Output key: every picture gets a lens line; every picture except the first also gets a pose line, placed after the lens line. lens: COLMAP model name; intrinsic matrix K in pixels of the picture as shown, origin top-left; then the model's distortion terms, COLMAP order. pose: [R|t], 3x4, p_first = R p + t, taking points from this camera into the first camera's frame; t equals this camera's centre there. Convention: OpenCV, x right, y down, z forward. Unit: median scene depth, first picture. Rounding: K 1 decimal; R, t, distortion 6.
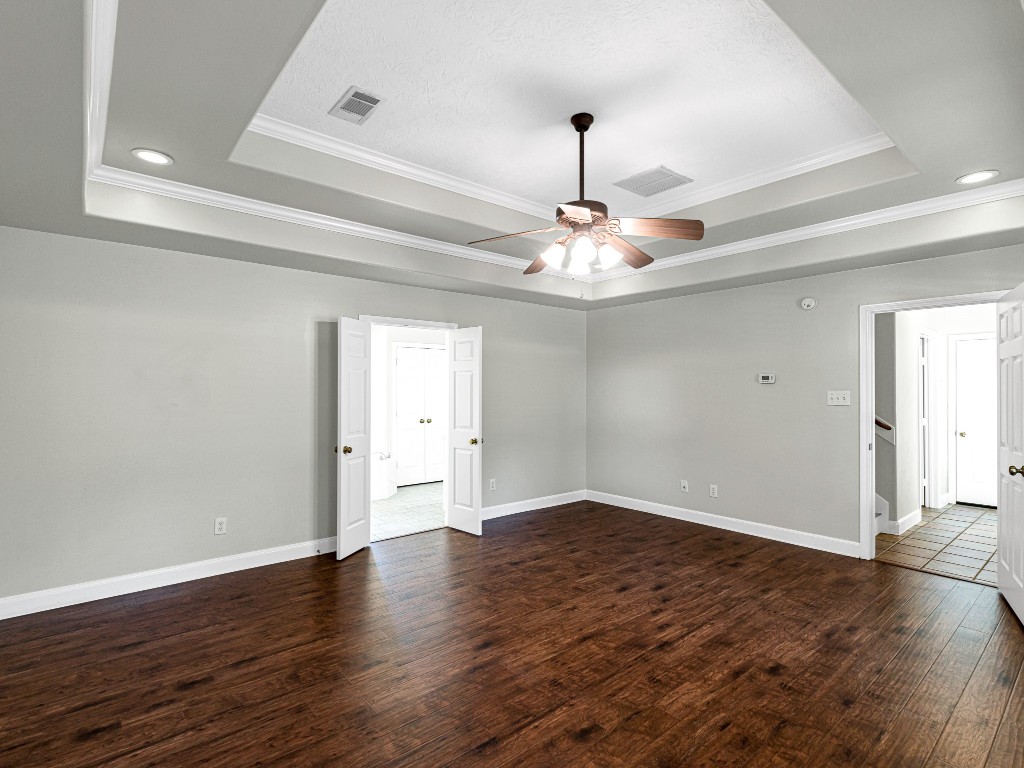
lens RADIAL K [[516.8, 0, 516.2], [0, 516.8, 384.7], [0, 0, 1]] dist [0.003748, -0.002471]
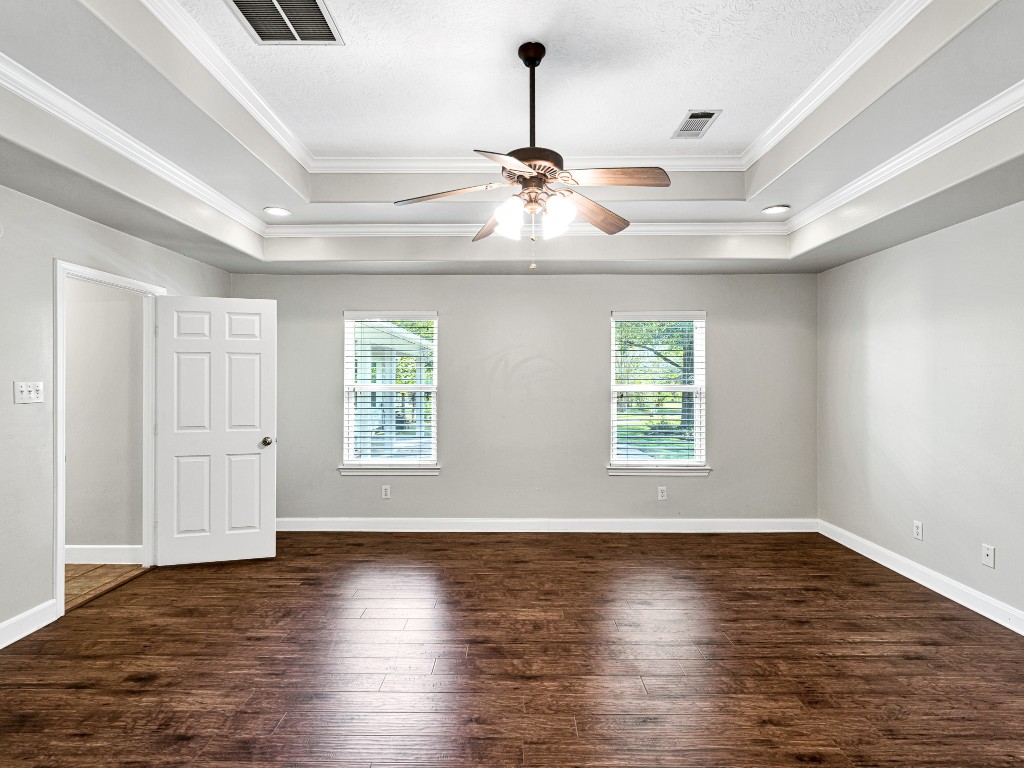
lens RADIAL K [[516.8, 0, 518.5], [0, 516.8, 385.0], [0, 0, 1]] dist [0.003748, -0.002471]
pose [[-0.760462, -0.006211, 0.649353, -0.402025], [-0.007738, 0.999970, 0.000503, 0.016903], [-0.649336, -0.004642, -0.760487, 1.680292]]
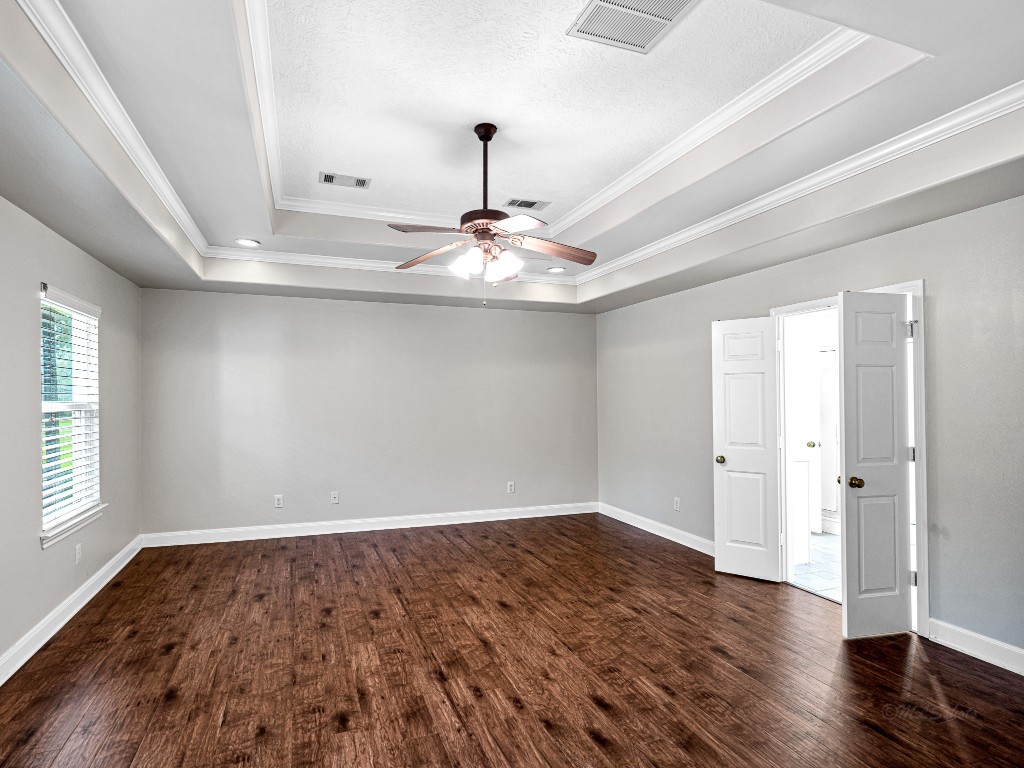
lens RADIAL K [[524.9, 0, 466.9], [0, 524.9, 394.5], [0, 0, 1]] dist [0.001841, -0.001306]
pose [[-0.386765, -0.005260, -0.922164, 1.116876], [0.006494, 0.999943, -0.008427, 0.013888], [0.922156, -0.009248, -0.386708, 1.393269]]
